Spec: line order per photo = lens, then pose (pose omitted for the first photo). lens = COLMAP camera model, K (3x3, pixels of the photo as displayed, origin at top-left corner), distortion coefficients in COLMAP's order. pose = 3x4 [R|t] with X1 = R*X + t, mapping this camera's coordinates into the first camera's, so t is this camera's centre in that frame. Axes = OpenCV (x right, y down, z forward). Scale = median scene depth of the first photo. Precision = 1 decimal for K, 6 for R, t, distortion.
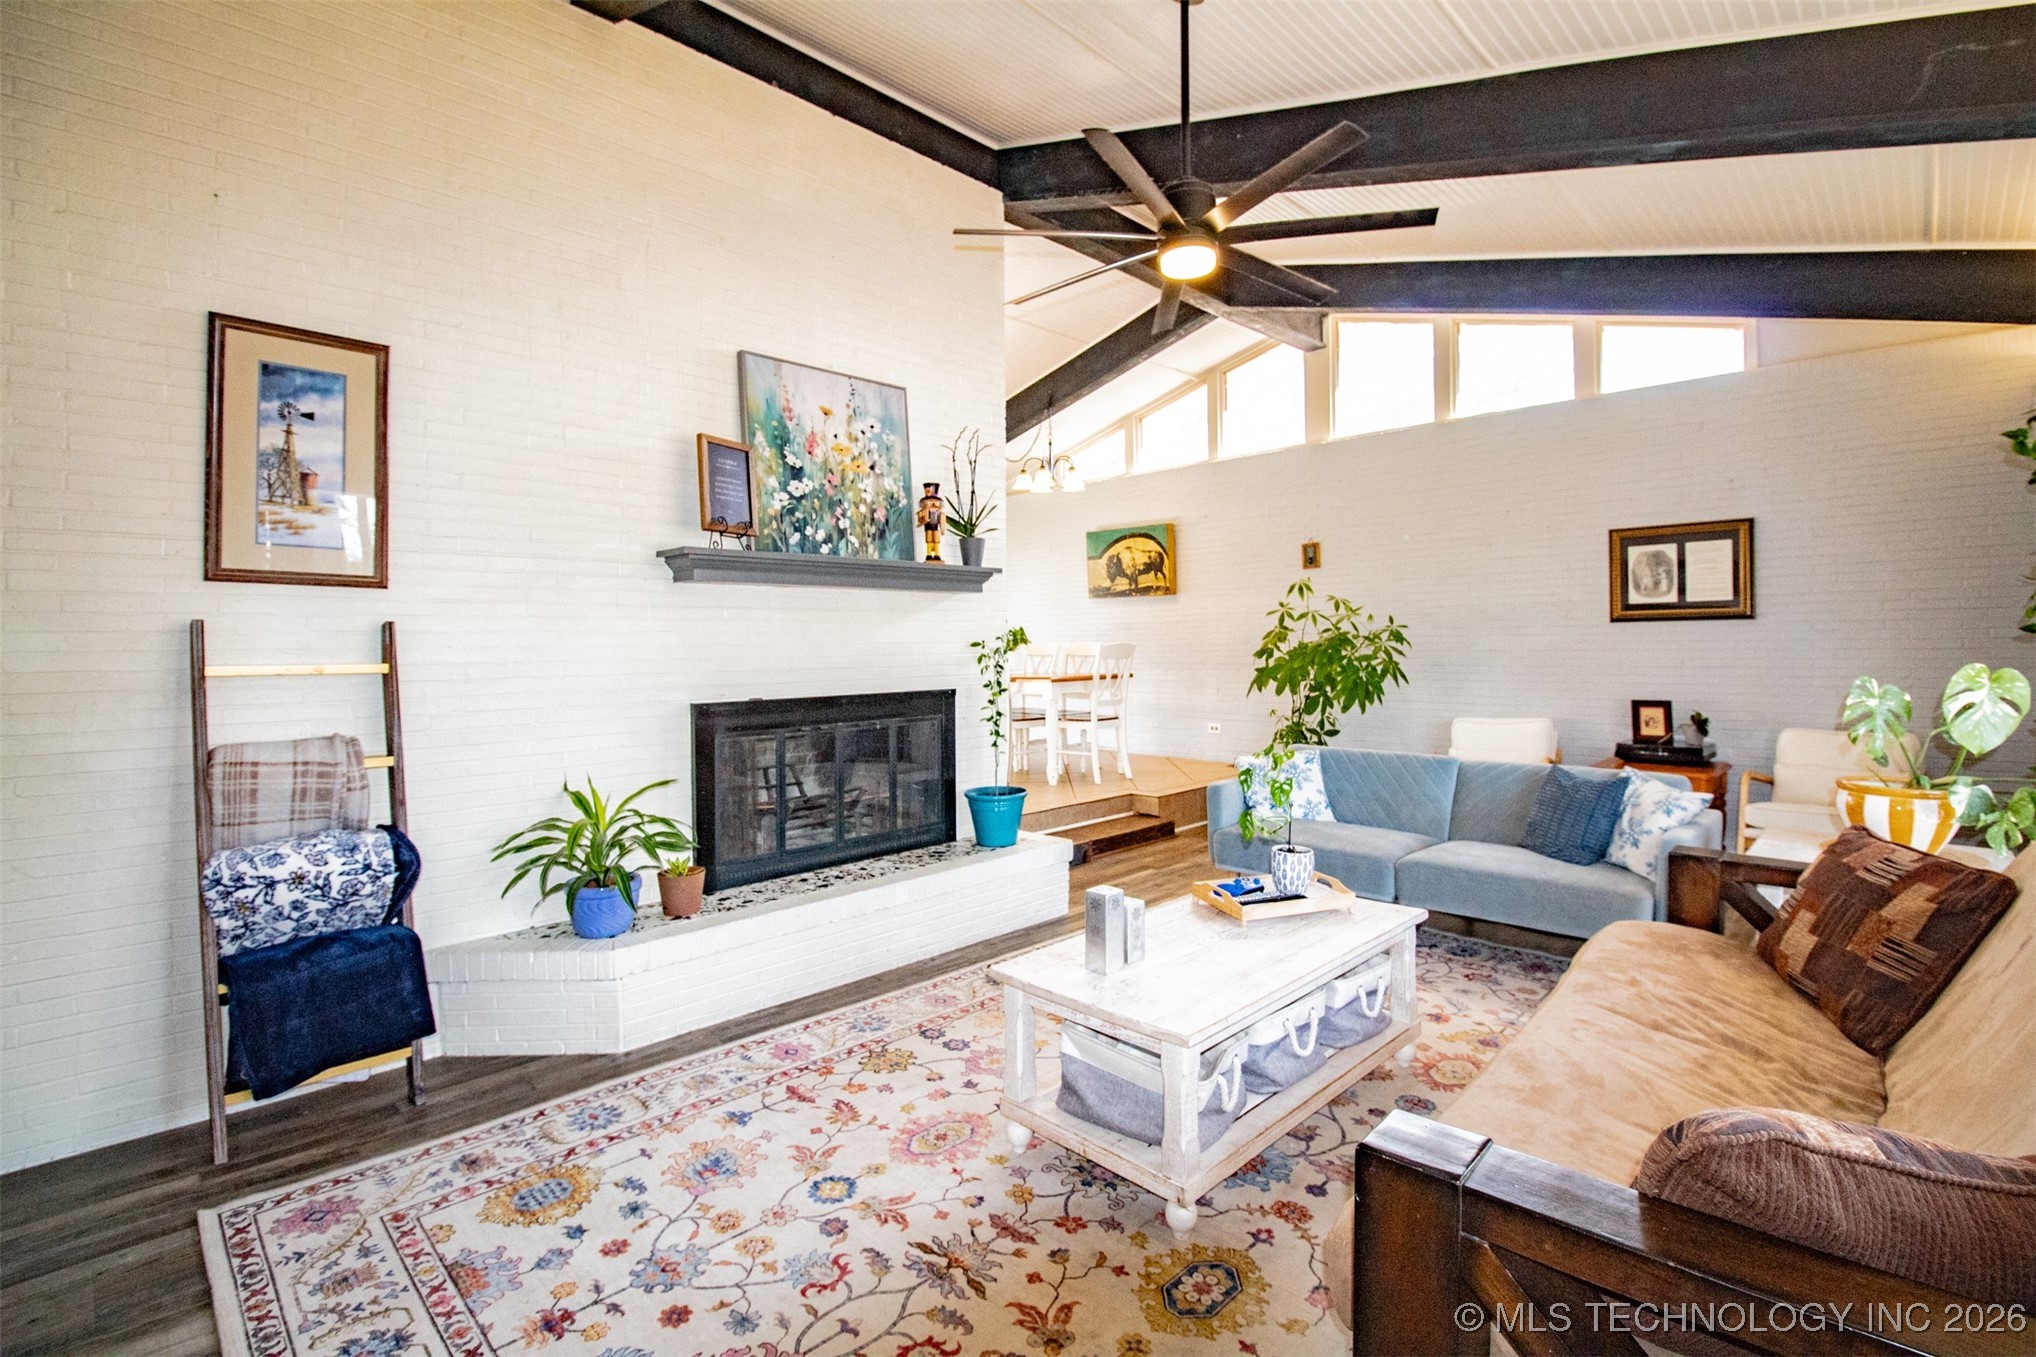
lens RADIAL K [[948.5, 0, 1033.9], [0, 948.5, 643.0], [0, 0, 1]] dist [0.003386, -0.013719]
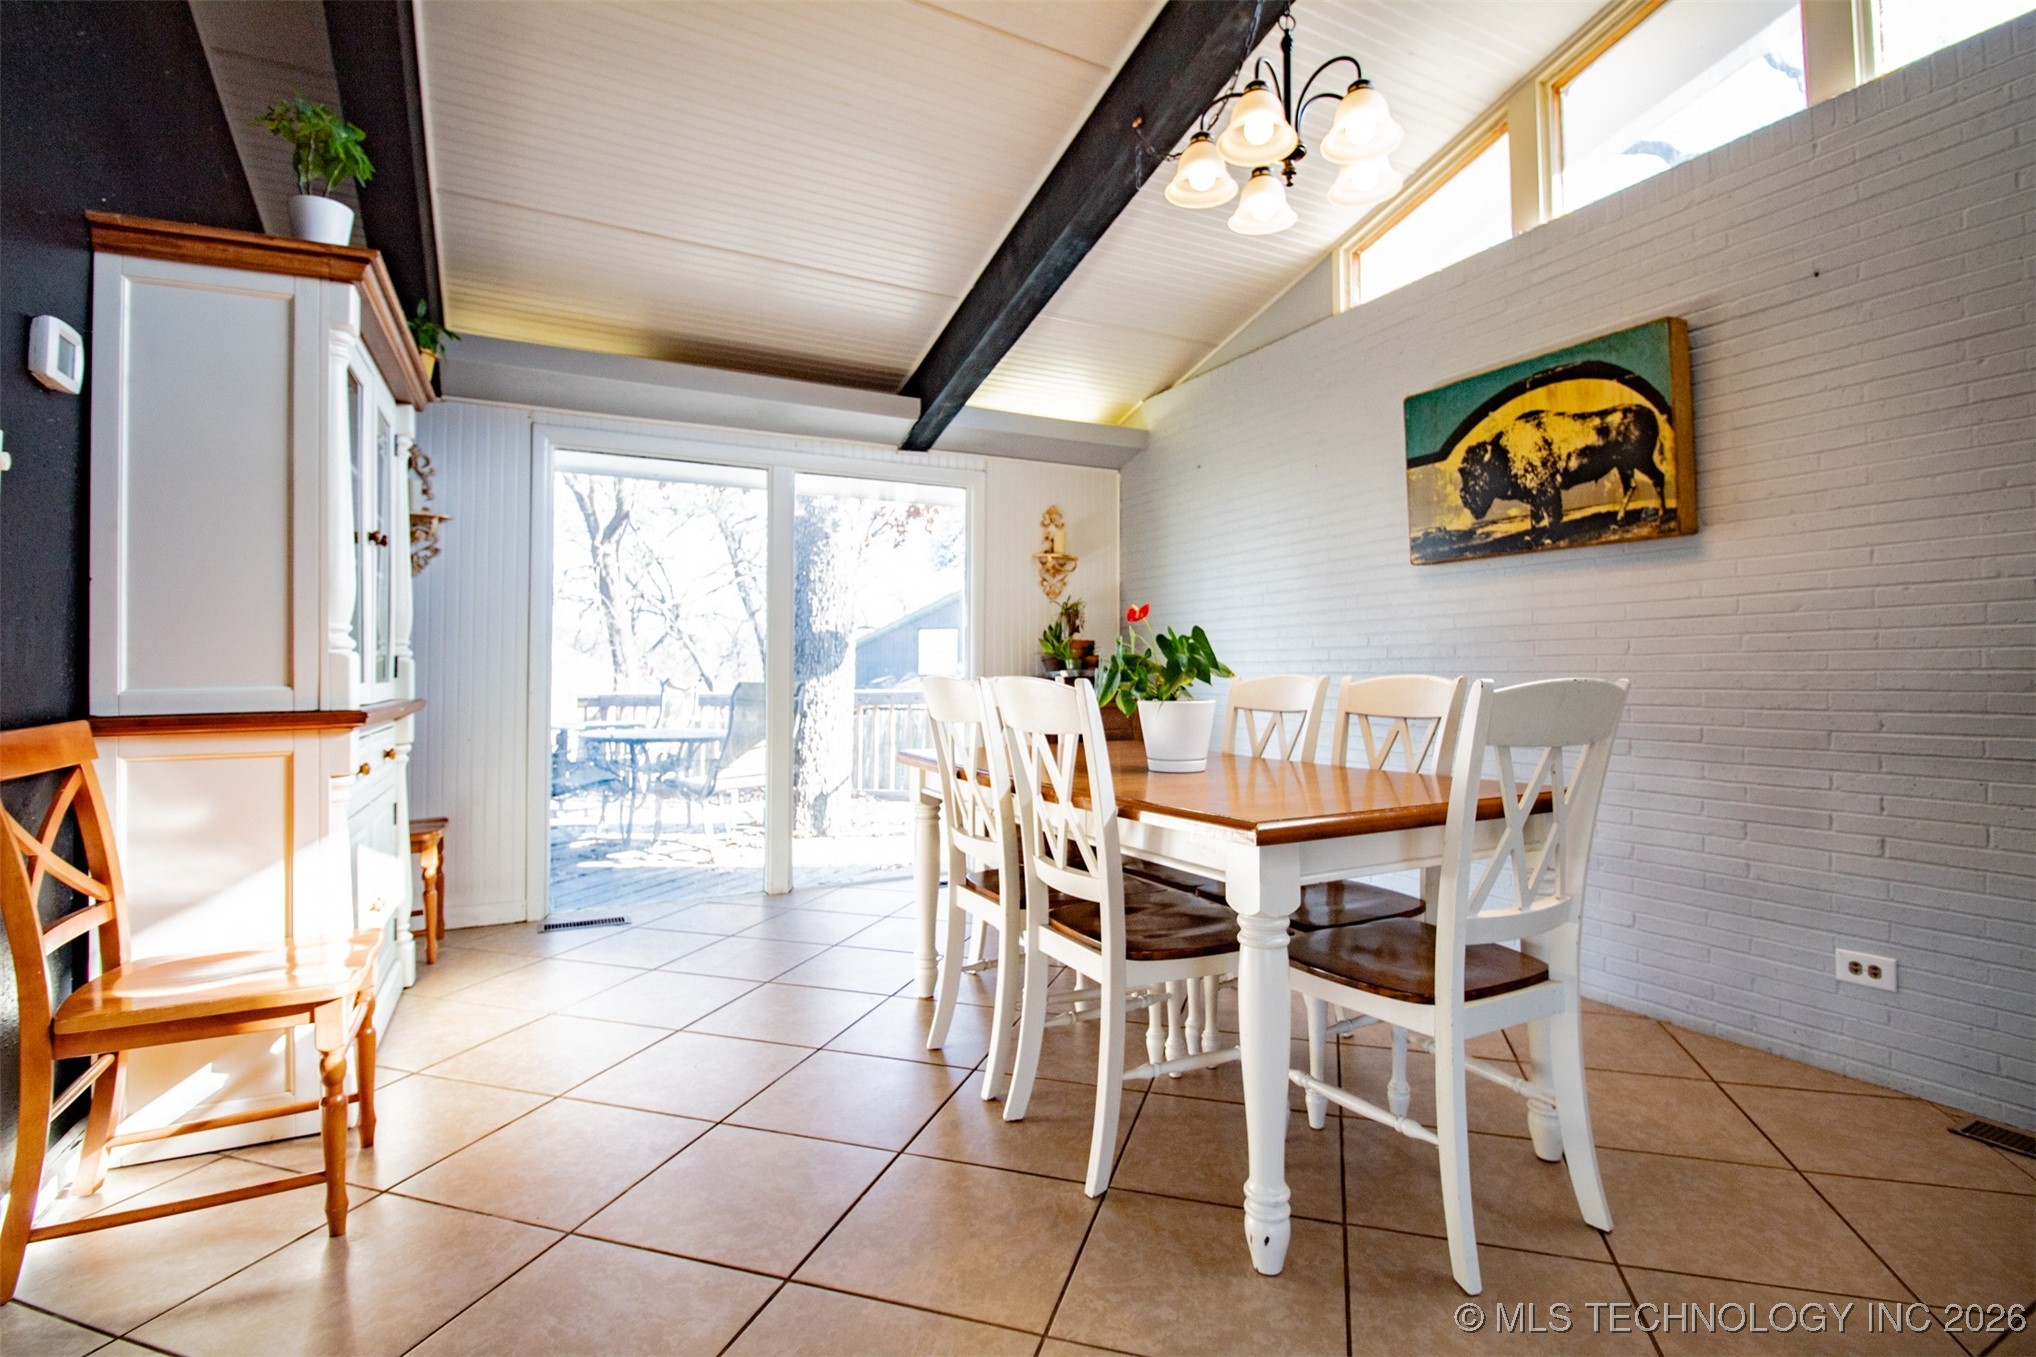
lens RADIAL K [[957.5, 0, 1035.7], [0, 957.5, 643.2], [0, 0, 1]] dist [0.004272, -0.014090]
pose [[0.954348, 0.003360, -0.298679, 0.037740], [-0.013220, 0.999432, -0.030997, 0.000111], [0.298405, 0.033530, 0.953850, 0.776762]]
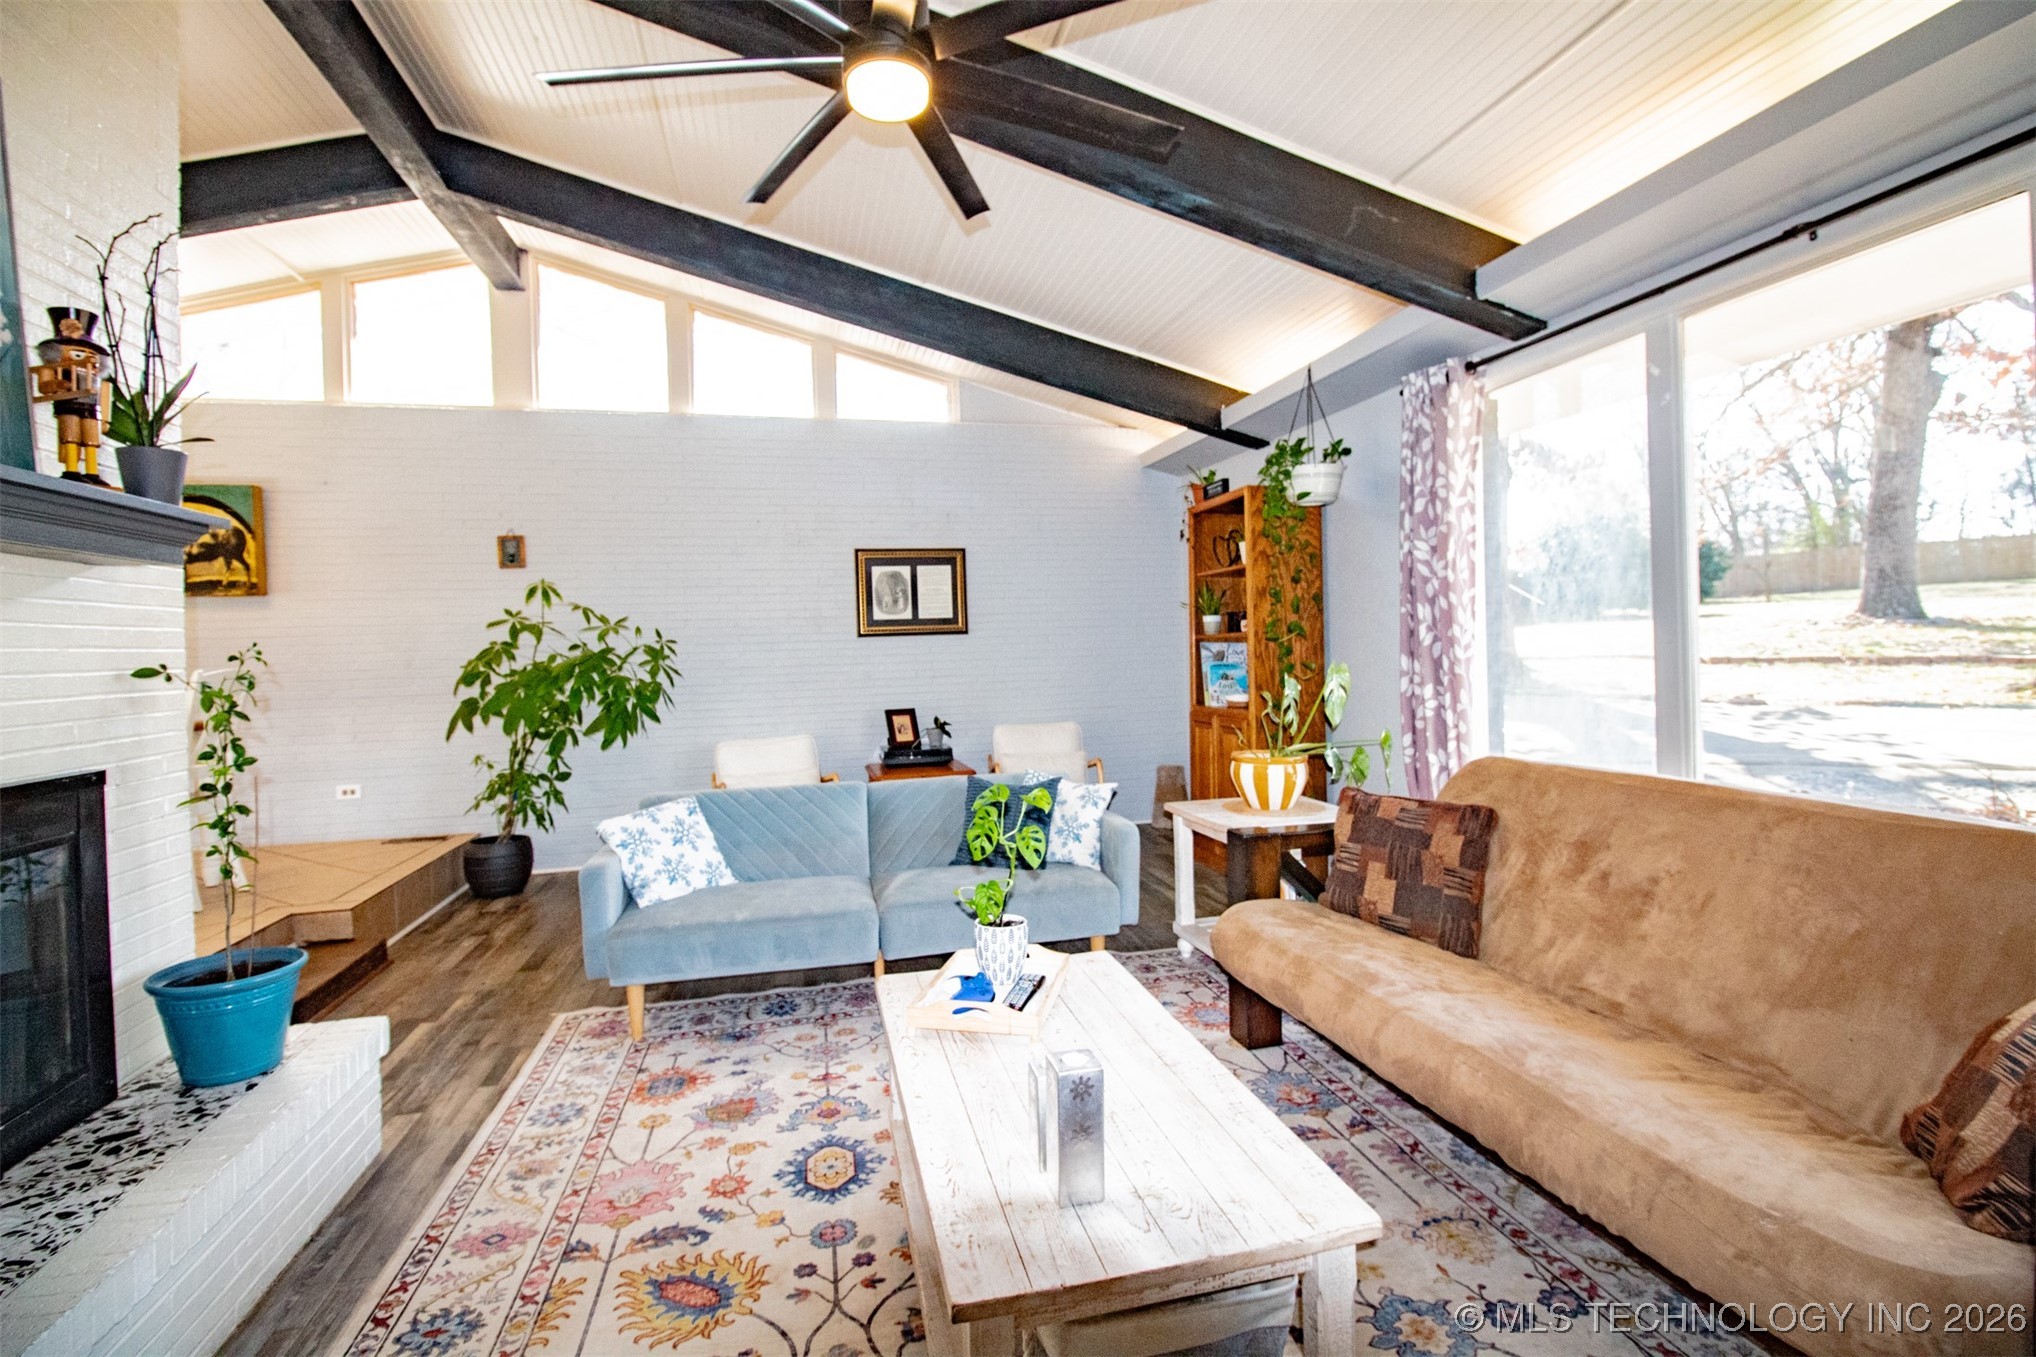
lens RADIAL K [[948.5, 0, 1033.9], [0, 948.5, 643.0], [0, 0, 1]] dist [0.003386, -0.013719]
pose [[0.516611, -0.000758, 0.856220, -0.170279], [0.022295, 0.999672, -0.012568, 0.001911], [-0.855930, 0.025582, 0.516459, 0.266730]]
